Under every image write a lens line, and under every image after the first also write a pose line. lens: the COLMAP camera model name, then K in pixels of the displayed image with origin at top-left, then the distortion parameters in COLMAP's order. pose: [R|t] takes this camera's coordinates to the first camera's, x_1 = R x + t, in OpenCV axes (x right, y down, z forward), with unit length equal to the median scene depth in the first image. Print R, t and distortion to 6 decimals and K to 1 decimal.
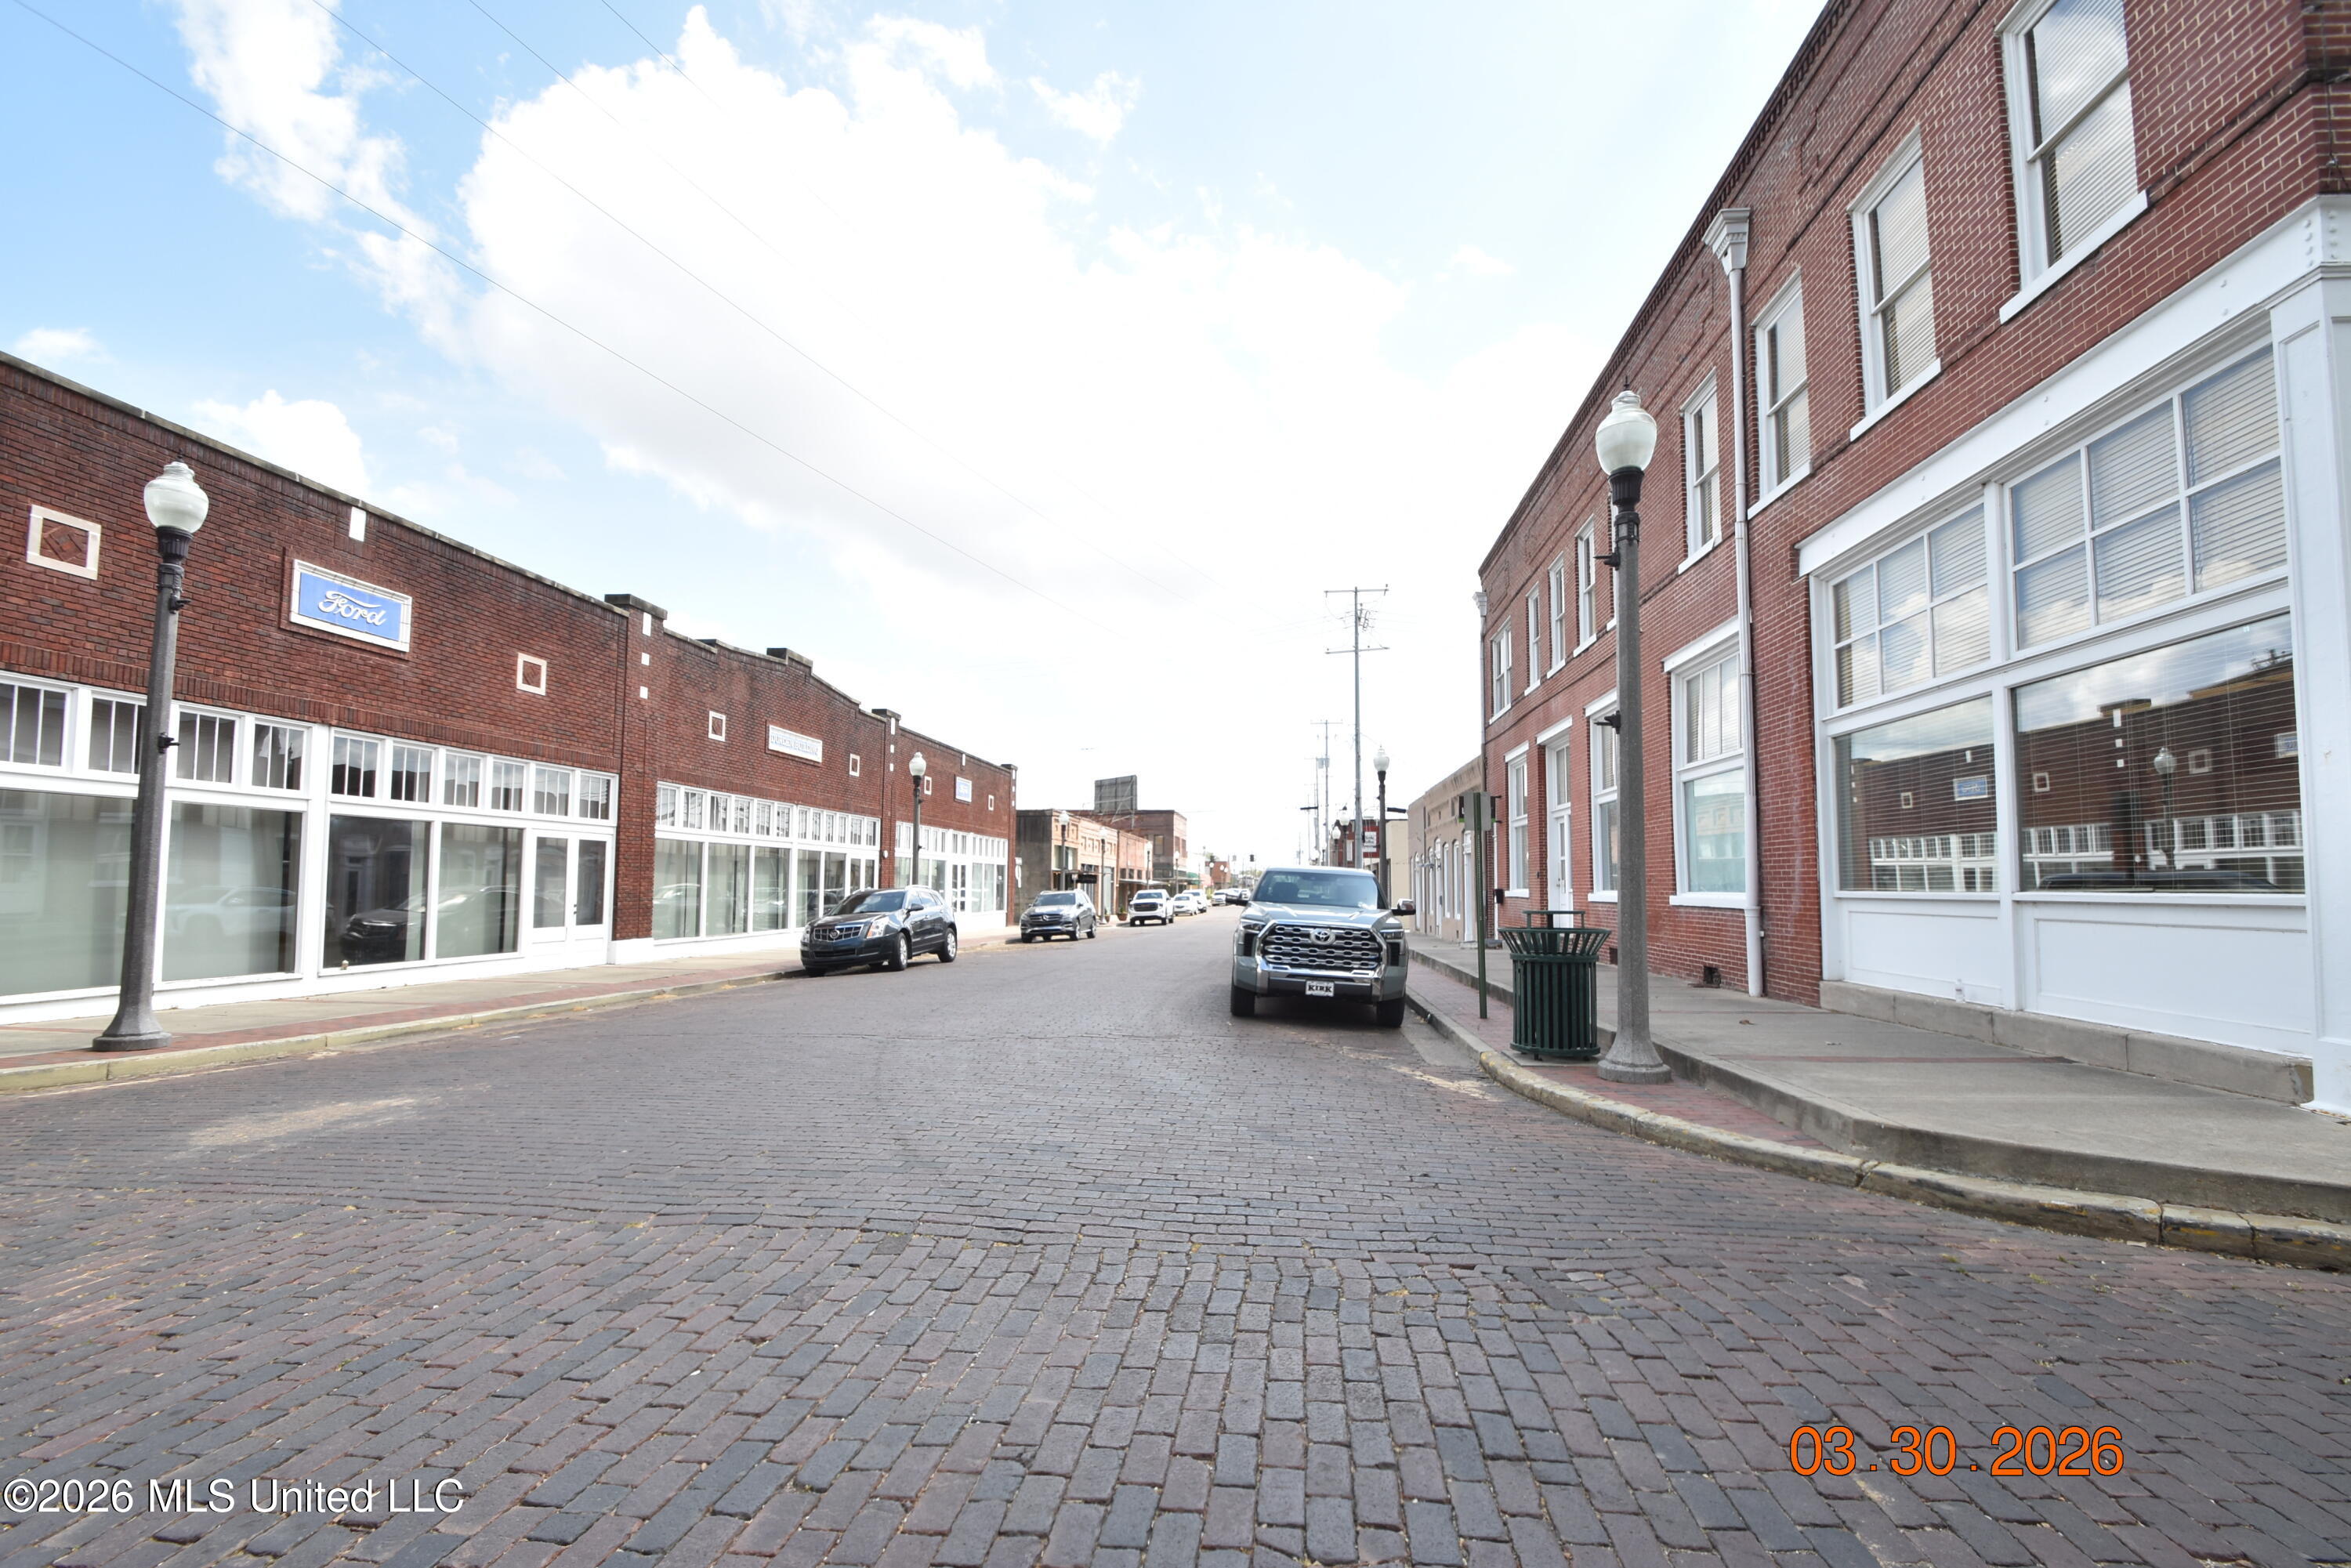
lens RADIAL K [[1037.7, 0, 1189.1], [0, 1037.7, 822.4], [0, 0, 1]] dist [0.021262, -0.015238]
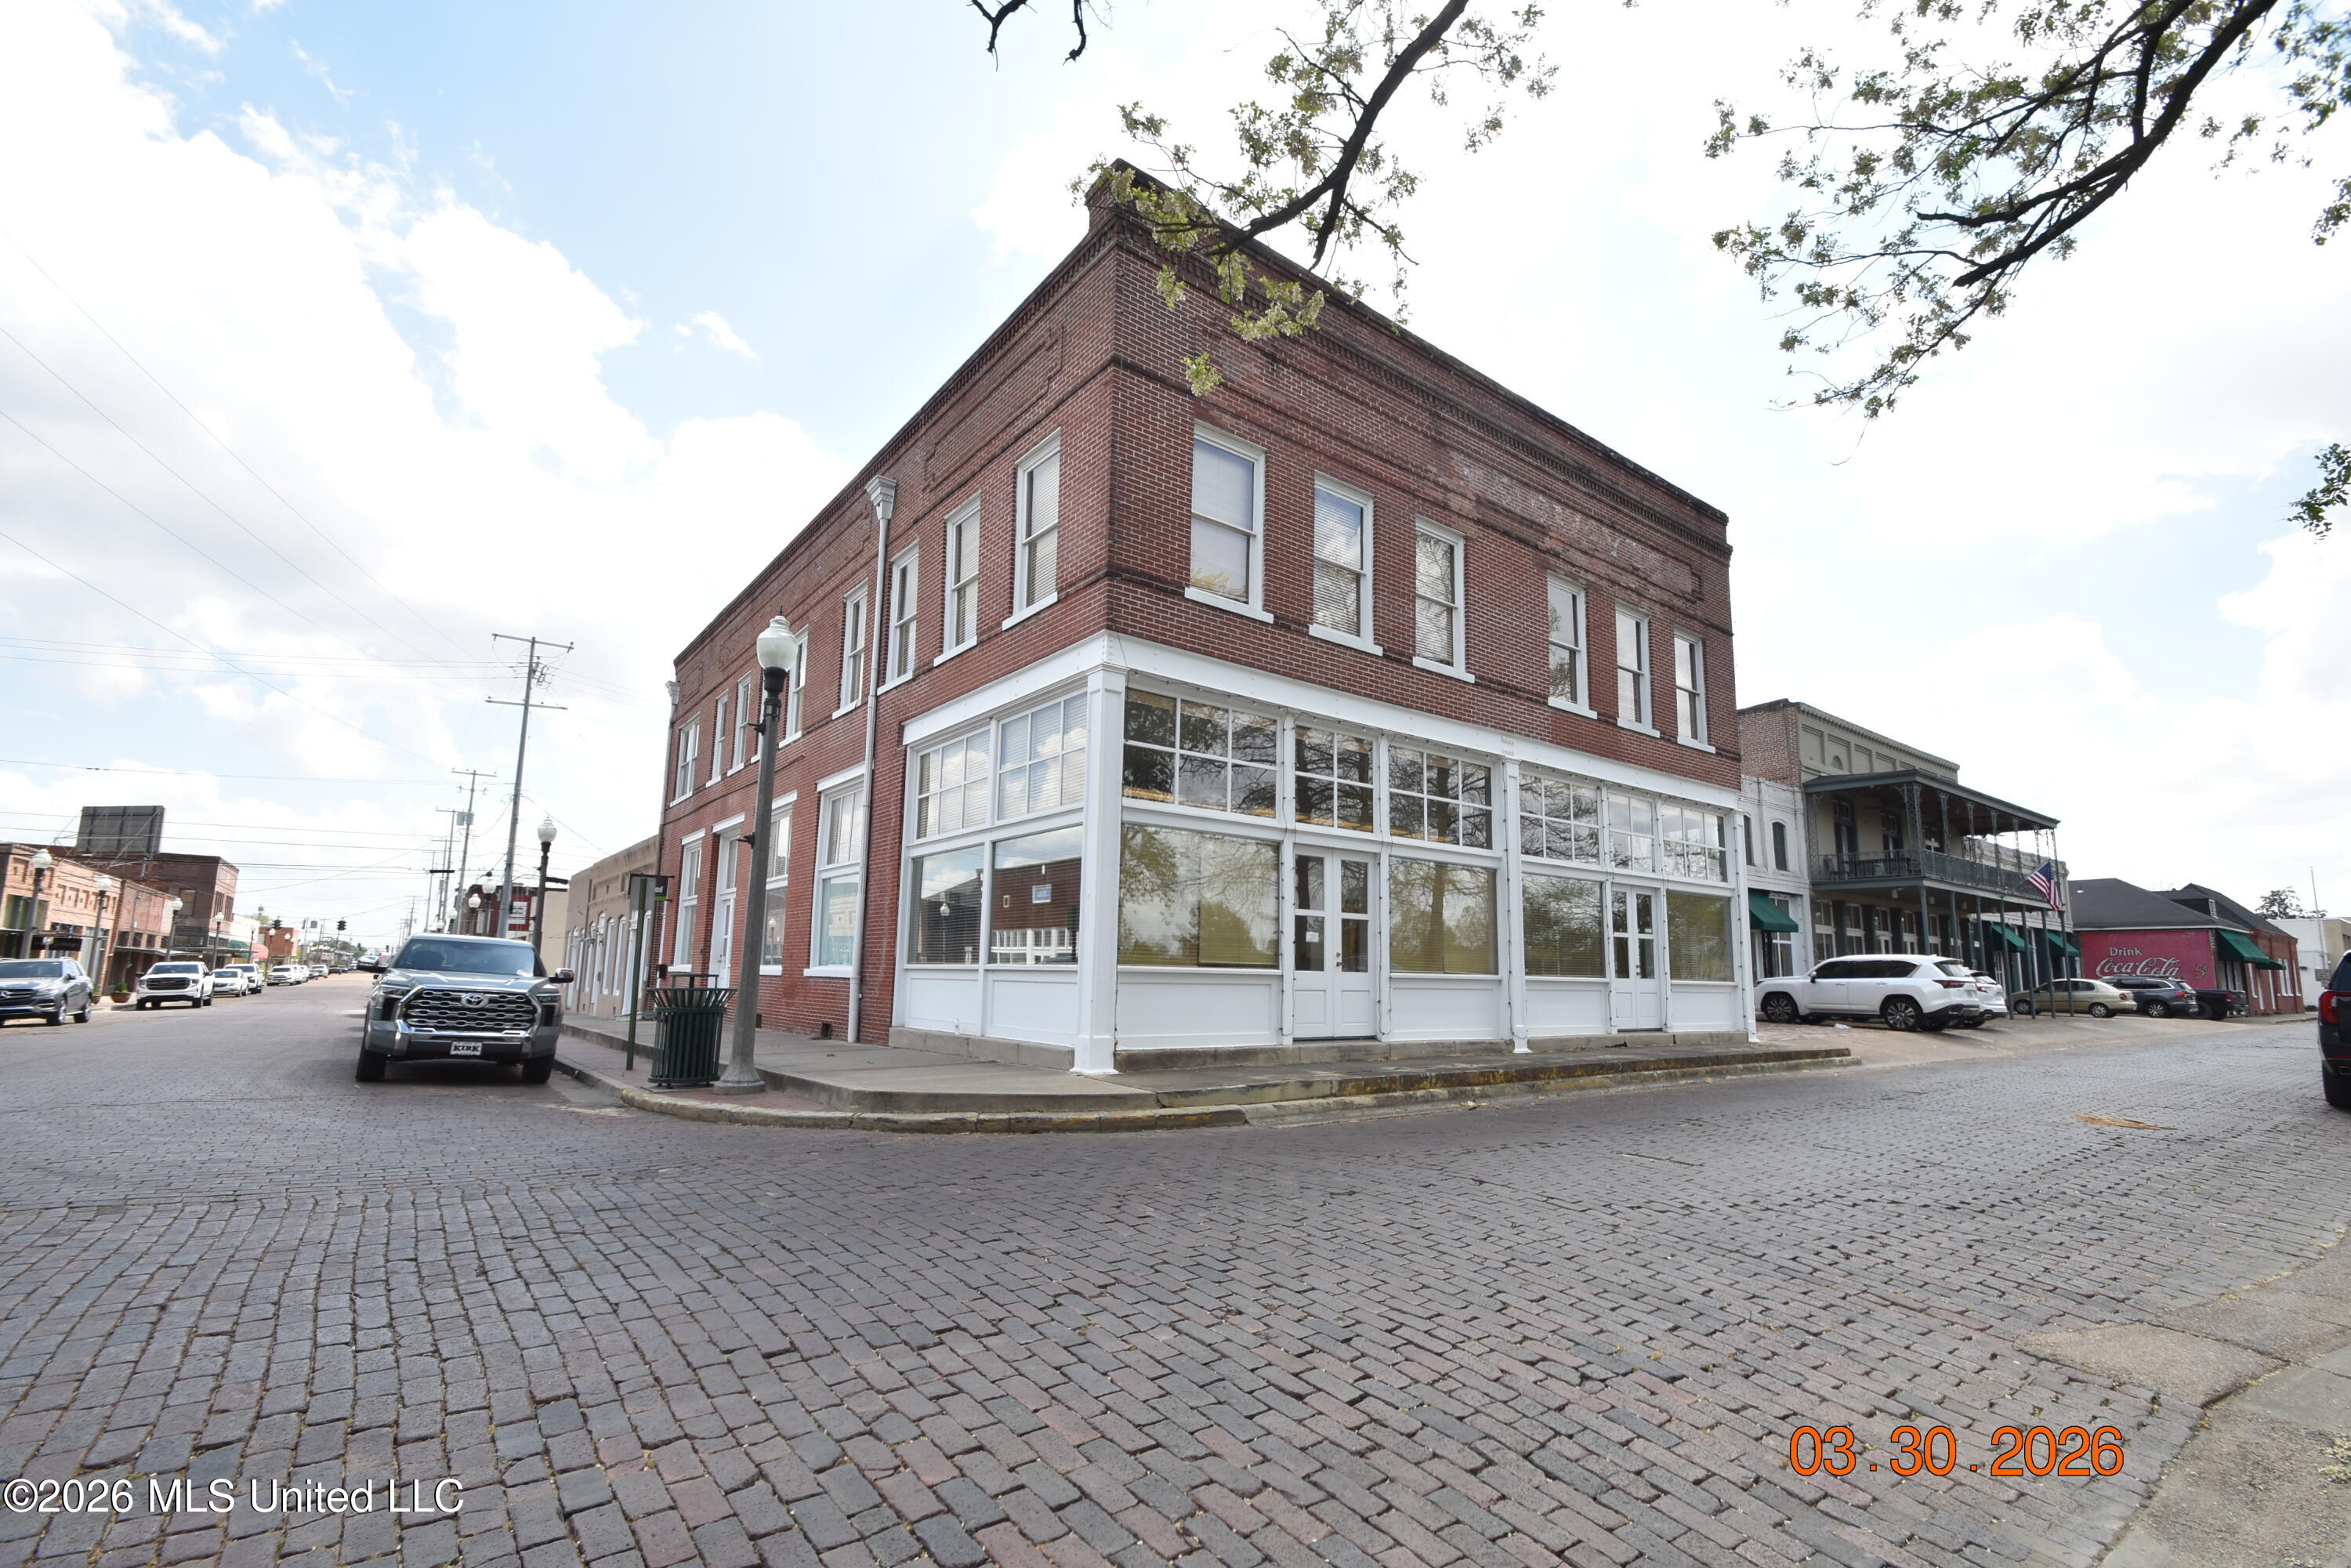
lens RADIAL K [[1037.7, 0, 1189.1], [0, 1037.7, 822.4], [0, 0, 1]] dist [0.021262, -0.015238]
pose [[0.733373, 0.108185, 0.671164, -0.071758], [-0.055533, 0.993491, -0.099460, -0.007175], [-0.677555, 0.035669, 0.734607, -0.293811]]
